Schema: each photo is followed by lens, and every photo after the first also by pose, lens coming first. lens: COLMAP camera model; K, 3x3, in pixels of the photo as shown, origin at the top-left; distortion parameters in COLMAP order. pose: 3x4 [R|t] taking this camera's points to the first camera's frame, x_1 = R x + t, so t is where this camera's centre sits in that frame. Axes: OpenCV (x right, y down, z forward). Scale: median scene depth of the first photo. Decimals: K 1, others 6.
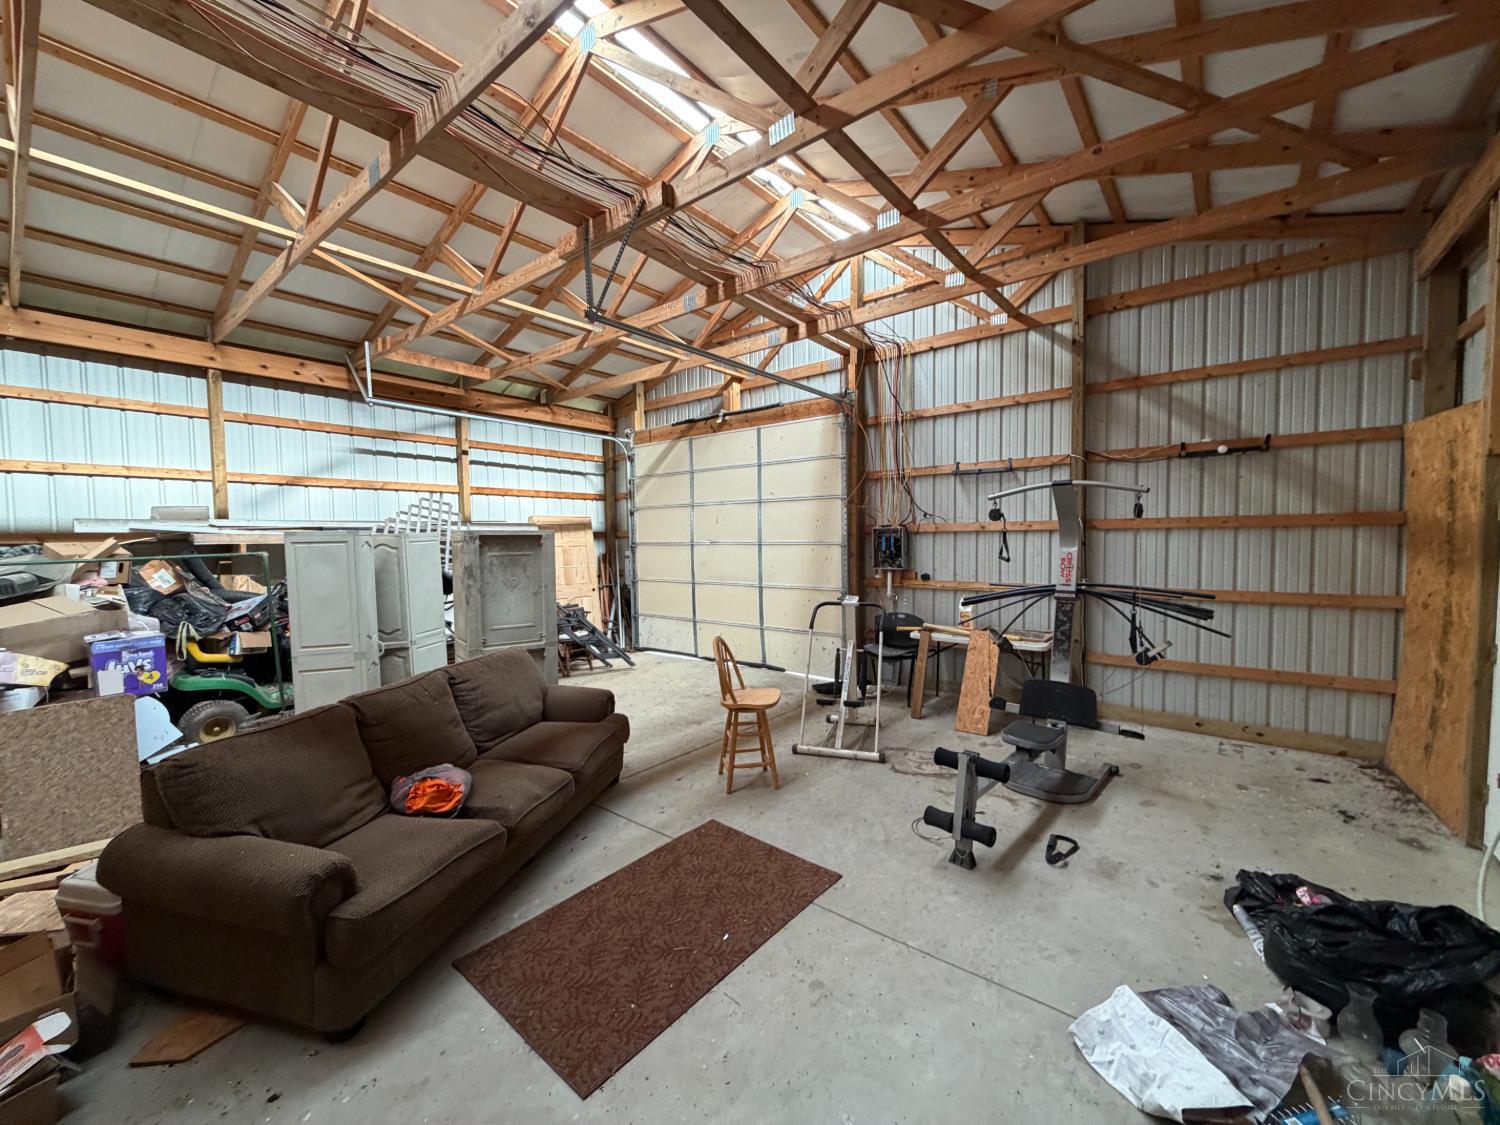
lens RADIAL K [[597.0, 0, 750.1], [0, 597.0, 566.0], [0, 0, 1]] dist [-0.004261, -0.000264]
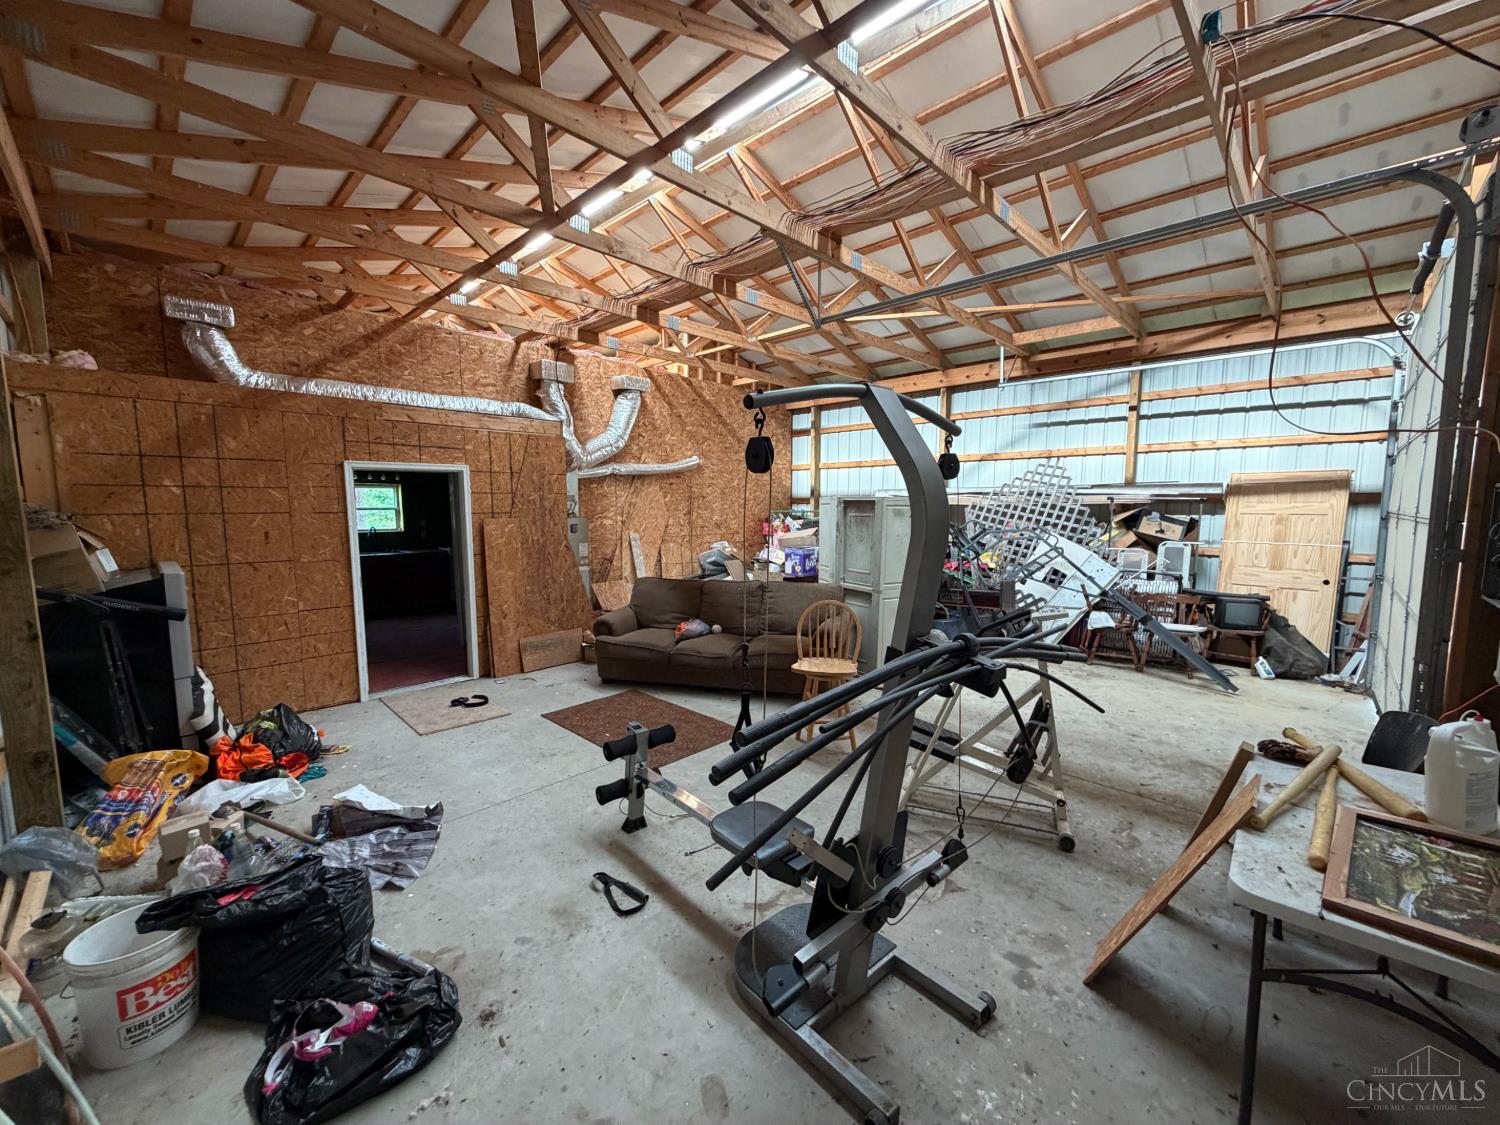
lens RADIAL K [[597.0, 0, 749.4], [0, 597.0, 561.9], [0, 0, 1]] dist [-0.004261, -0.000264]
pose [[-0.097717, 0.110600, -0.989050, 0.605089], [-0.046641, 0.992205, 0.115561, -0.038549], [0.994121, 0.057422, -0.091796, 0.587499]]
